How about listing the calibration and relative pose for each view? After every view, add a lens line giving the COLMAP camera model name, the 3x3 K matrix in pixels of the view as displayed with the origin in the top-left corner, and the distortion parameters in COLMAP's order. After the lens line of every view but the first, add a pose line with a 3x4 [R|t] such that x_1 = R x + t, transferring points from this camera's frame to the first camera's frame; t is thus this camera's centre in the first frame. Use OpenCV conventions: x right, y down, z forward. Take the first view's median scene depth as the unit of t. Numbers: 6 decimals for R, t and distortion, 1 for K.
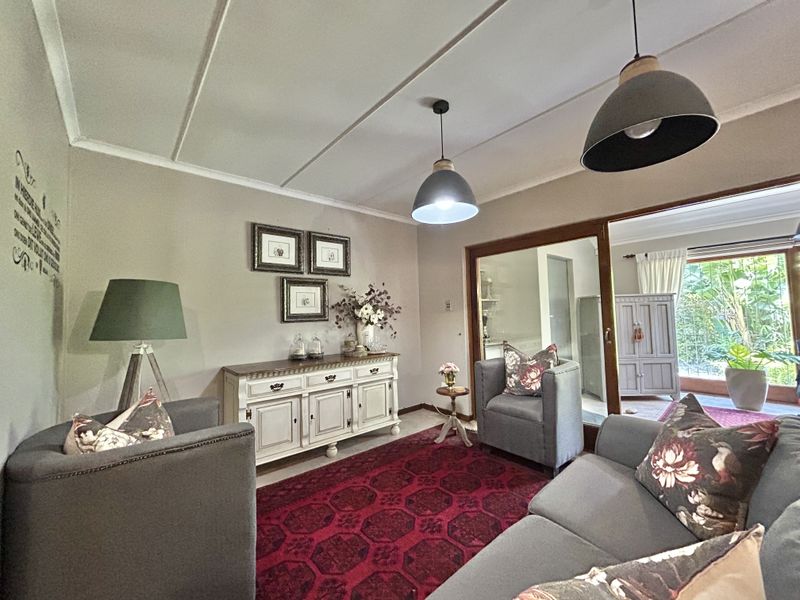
lens RADIAL K [[321.8, 0, 400.0], [0, 321.8, 300.0], [0, 0, 1]] dist [-0.002351, -0.000047]
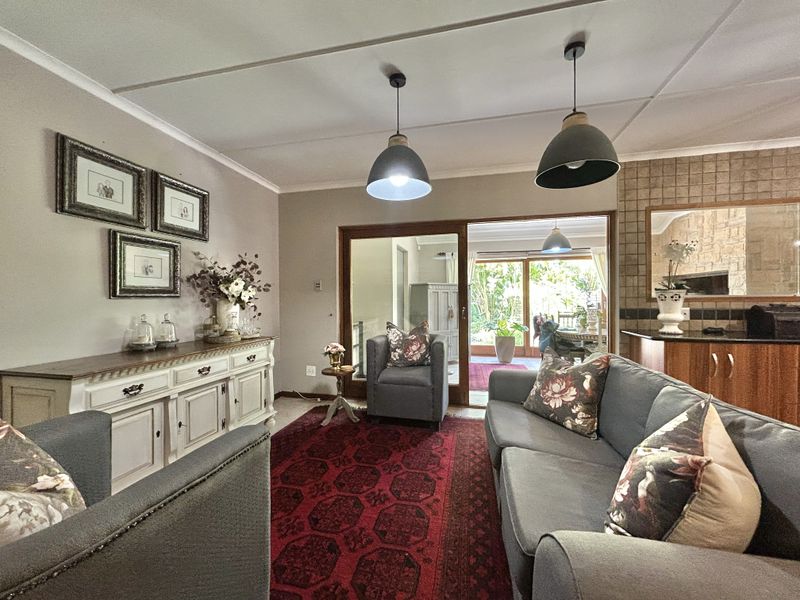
lens RADIAL K [[321.8, 0, 400.0], [0, 321.8, 300.0], [0, 0, 1]] dist [-0.002351, -0.000047]
pose [[0.807092, 0.017272, 0.590173, -0.272751], [-0.042014, 0.998718, 0.028227, 0.029632], [-0.588929, -0.047577, 0.806783, 0.102821]]
